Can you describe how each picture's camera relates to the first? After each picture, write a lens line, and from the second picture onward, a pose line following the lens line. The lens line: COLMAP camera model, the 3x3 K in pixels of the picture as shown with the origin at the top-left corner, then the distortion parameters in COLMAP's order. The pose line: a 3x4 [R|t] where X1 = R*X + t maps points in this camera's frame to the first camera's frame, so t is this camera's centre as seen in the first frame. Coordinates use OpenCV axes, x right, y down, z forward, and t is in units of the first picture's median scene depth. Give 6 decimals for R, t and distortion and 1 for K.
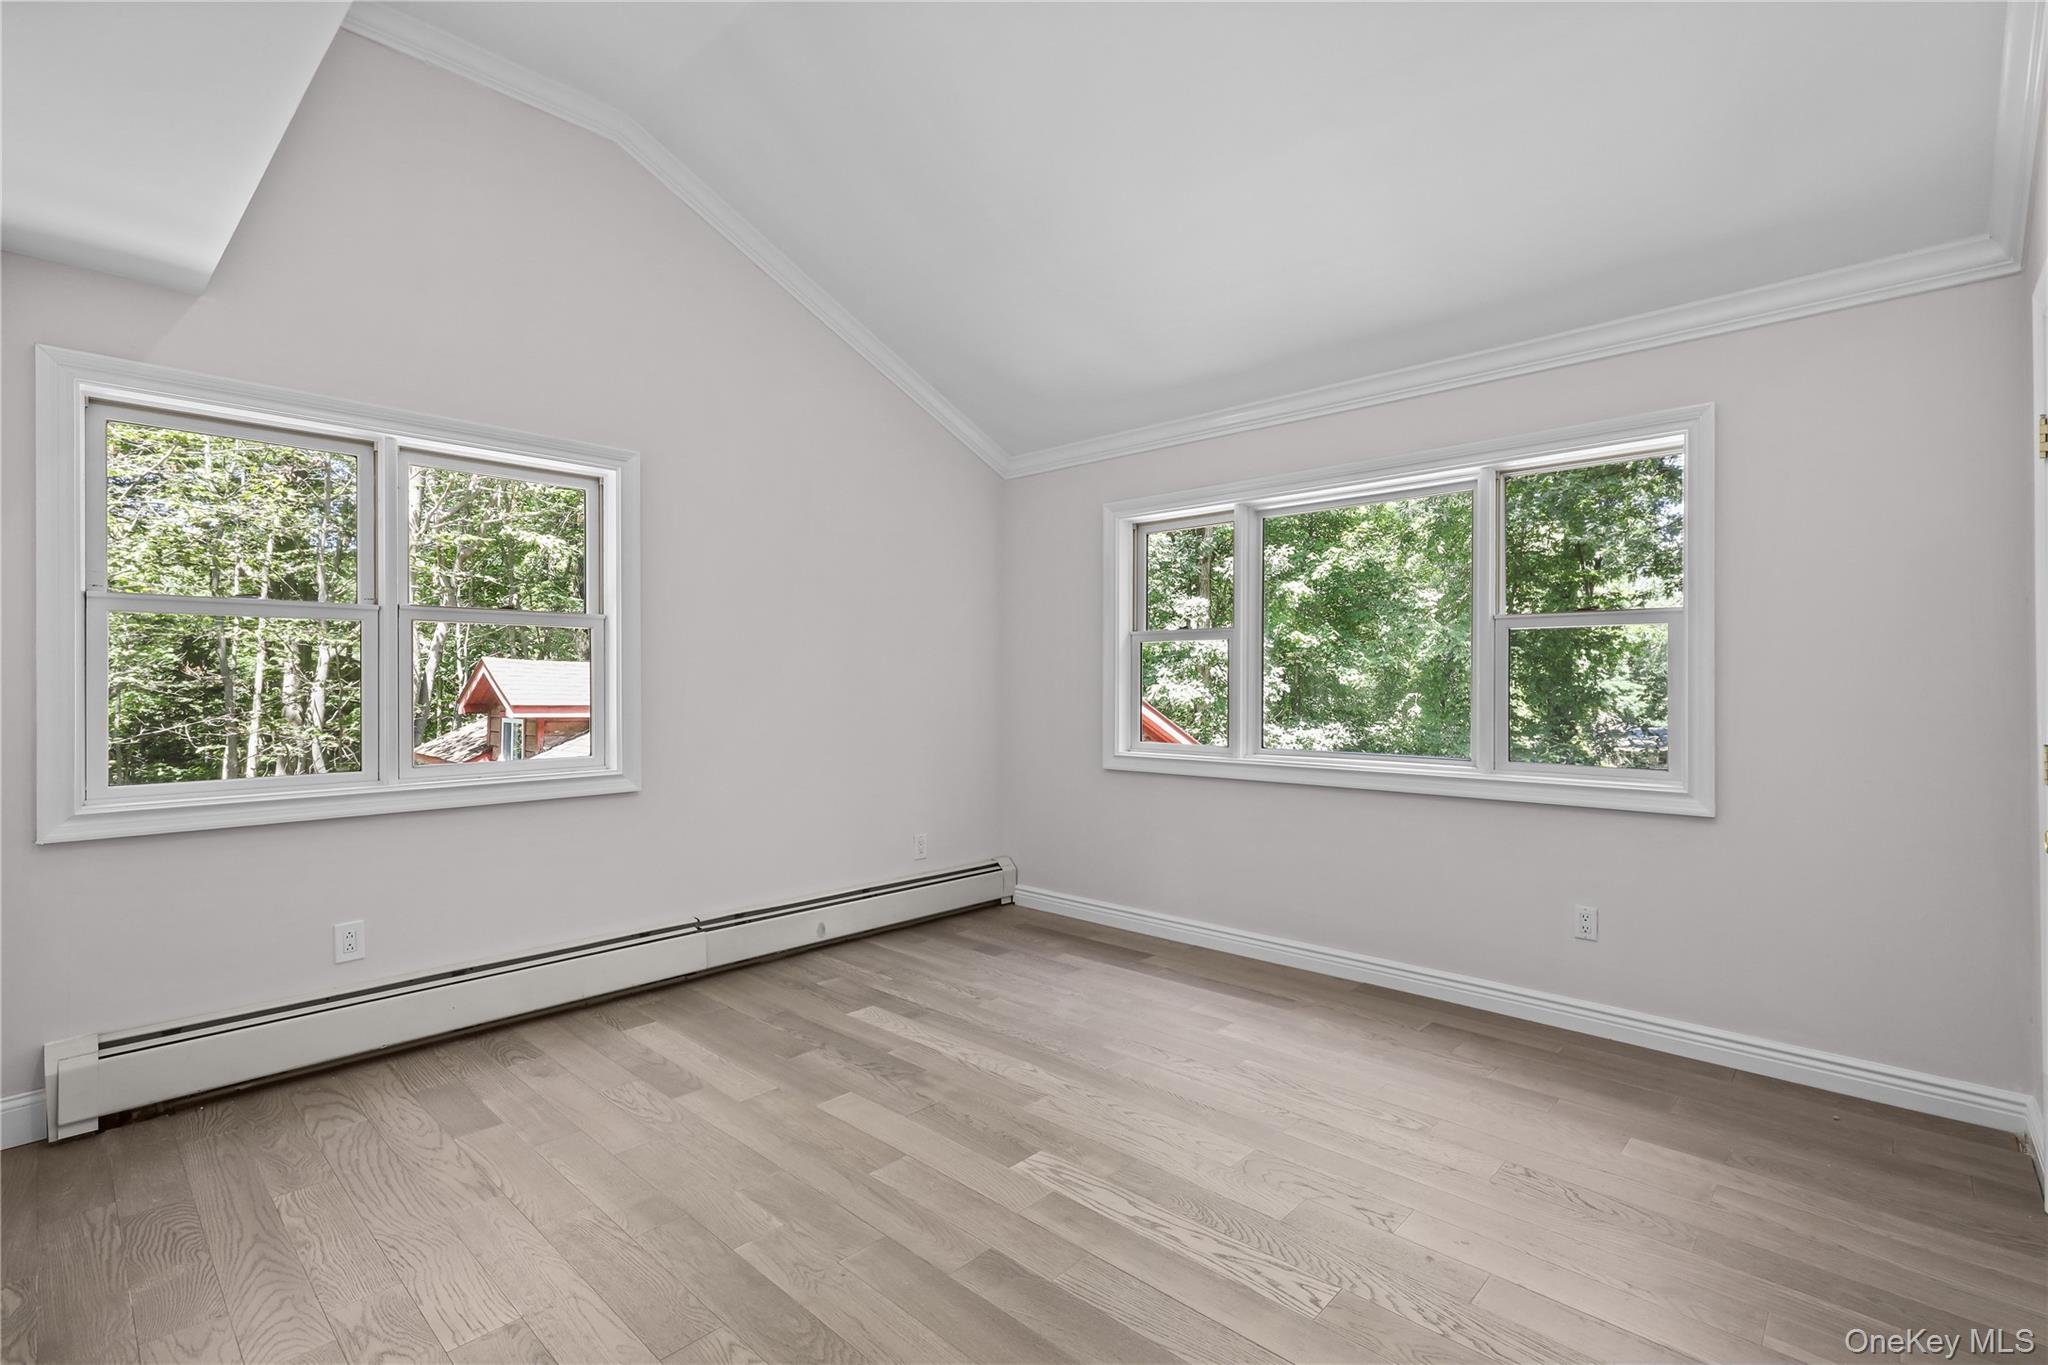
lens RADIAL K [[932.0, 0, 1012.9], [0, 932.0, 685.5], [0, 0, 1]] dist [0.005427, -0.001689]
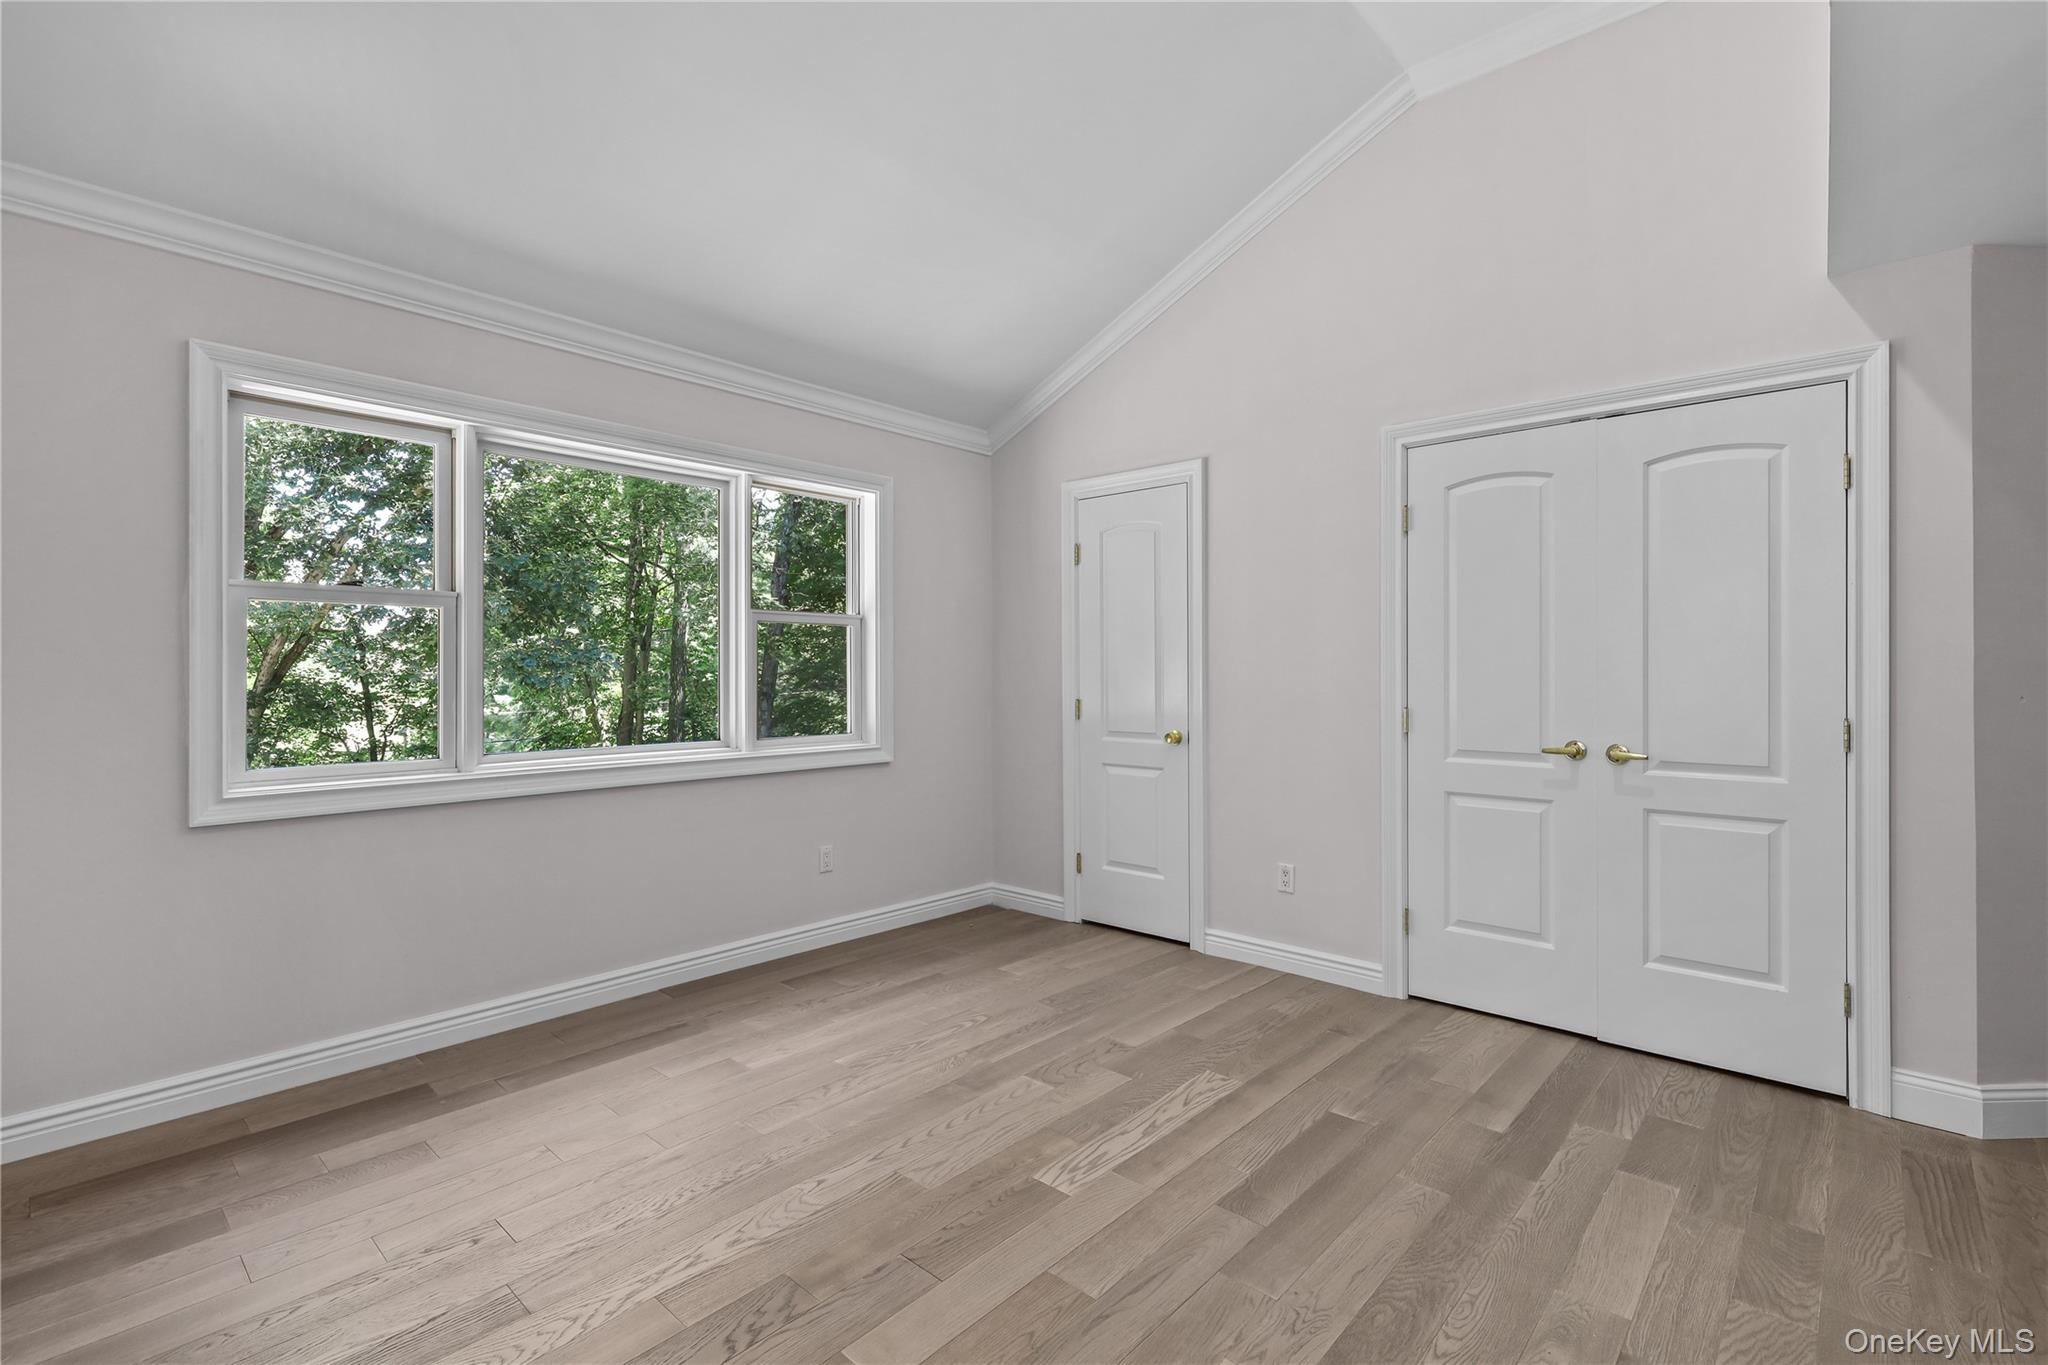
lens RADIAL K [[932.0, 0, 1027.1], [0, 932.0, 673.9], [0, 0, 1]] dist [0.005427, -0.001689]
pose [[-0.024171, -0.004849, 0.999696, -0.784568], [0.000799, 0.999988, 0.004870, -0.003034], [-0.999708, 0.000917, -0.024167, 0.905371]]
